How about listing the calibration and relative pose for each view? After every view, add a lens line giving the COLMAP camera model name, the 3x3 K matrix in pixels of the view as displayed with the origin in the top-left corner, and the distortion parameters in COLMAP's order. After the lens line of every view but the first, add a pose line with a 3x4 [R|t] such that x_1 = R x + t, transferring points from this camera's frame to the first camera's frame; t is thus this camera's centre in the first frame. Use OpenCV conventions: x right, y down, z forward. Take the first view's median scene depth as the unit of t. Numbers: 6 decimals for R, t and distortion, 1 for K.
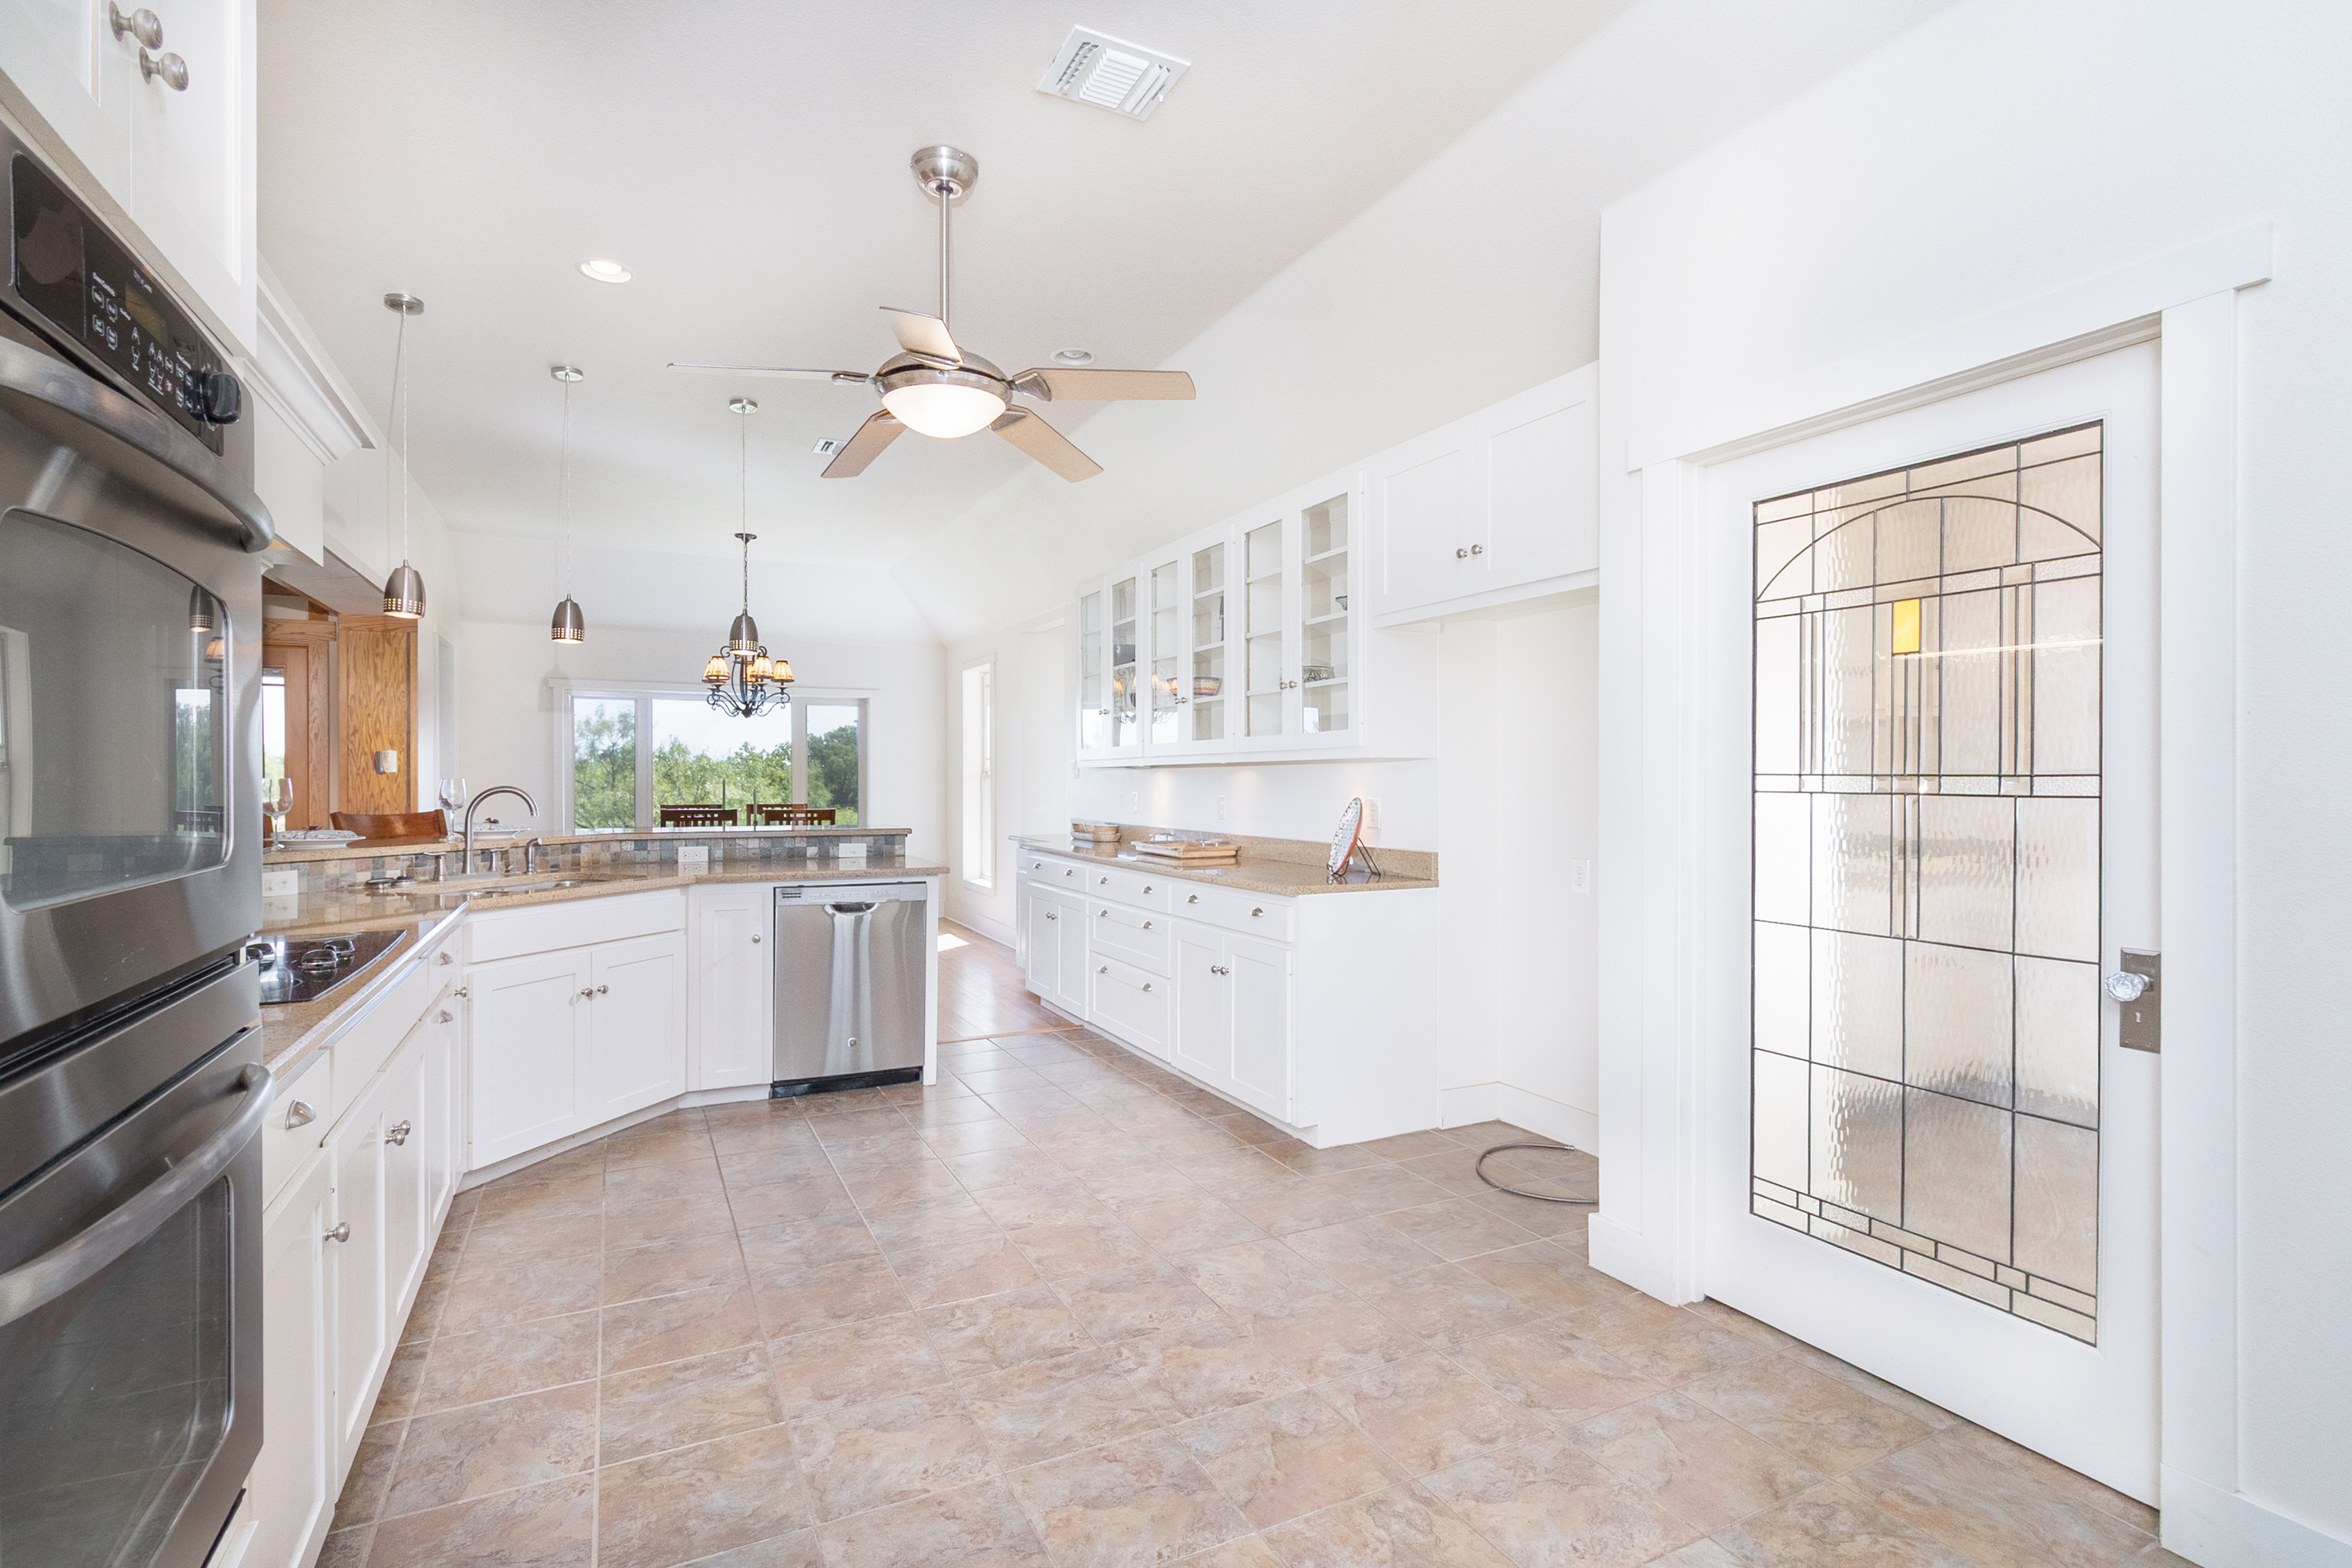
lens RADIAL K [[1120.8, 0, 1127.5], [0, 1120.8, 783.4], [0, 0, 1]] dist [0.002194, -0.000258]
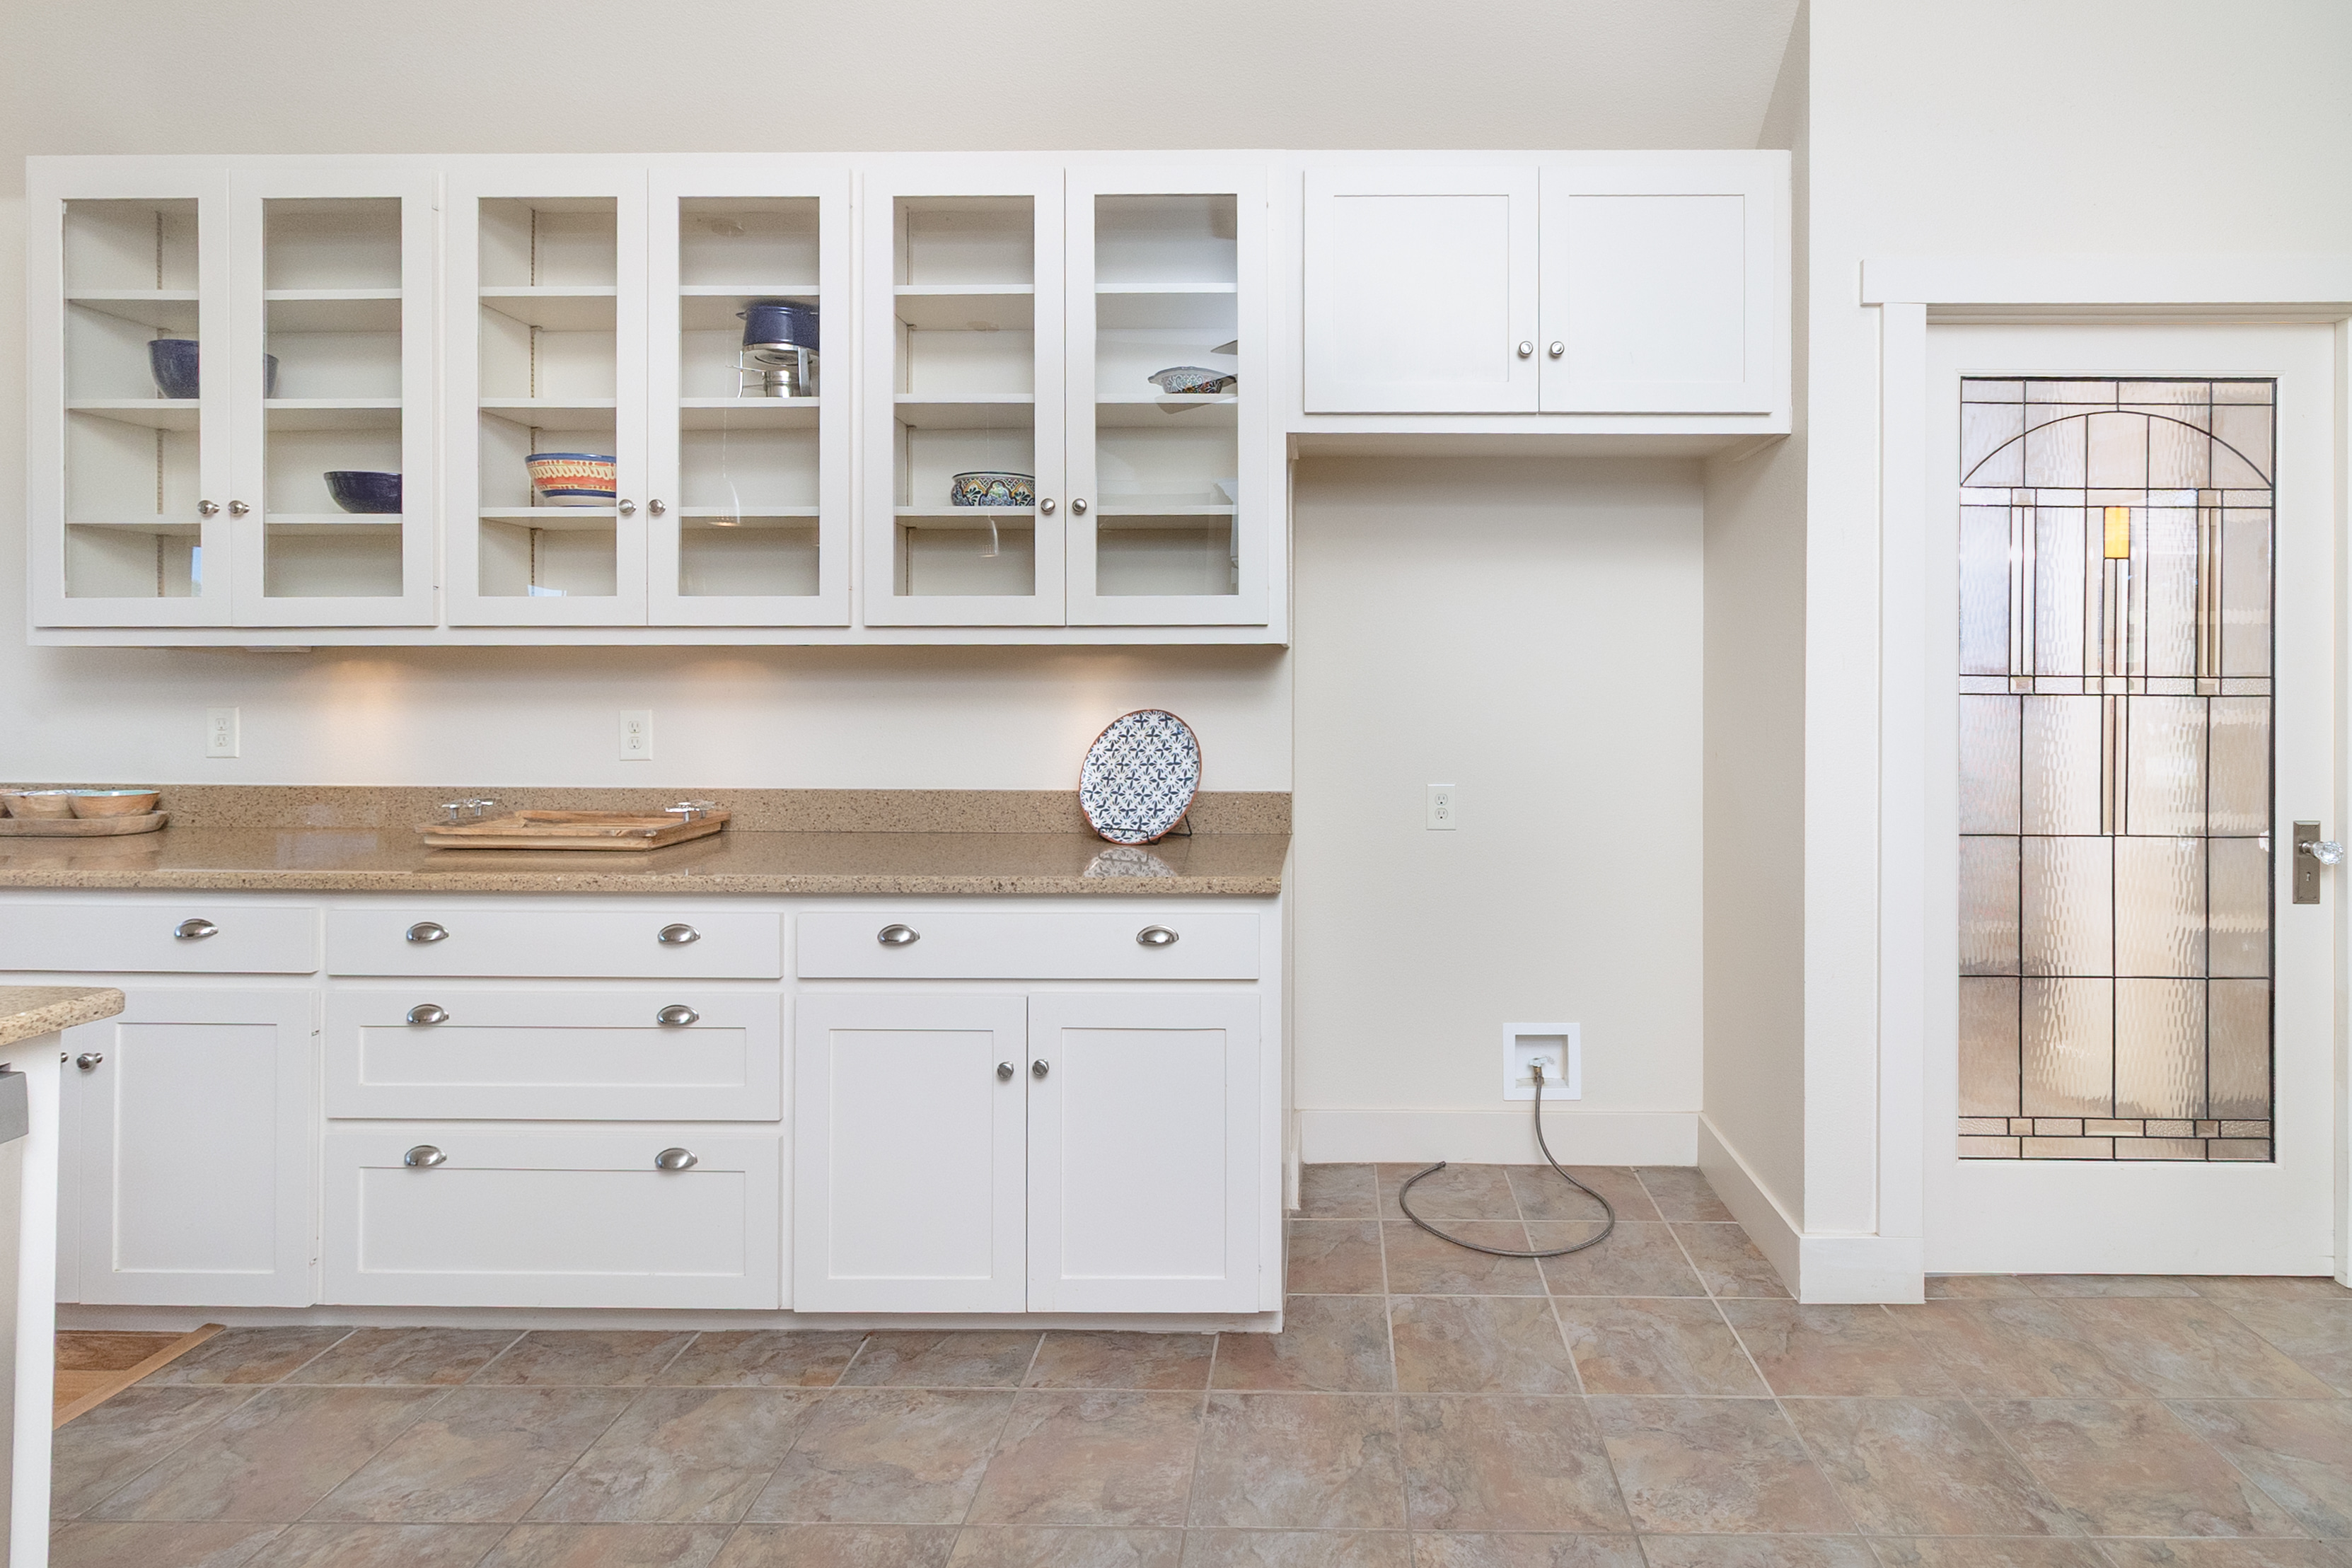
lens RADIAL K [[1120.8, 0, 1172.8], [0, 1120.8, 676.4], [0, 0, 1]] dist [0.002194, -0.000258]
pose [[0.427993, 0.002123, 0.903779, -0.542094], [0.002474, 0.999991, -0.003521, -0.005336], [-0.903778, 0.003743, 0.427984, 1.192312]]
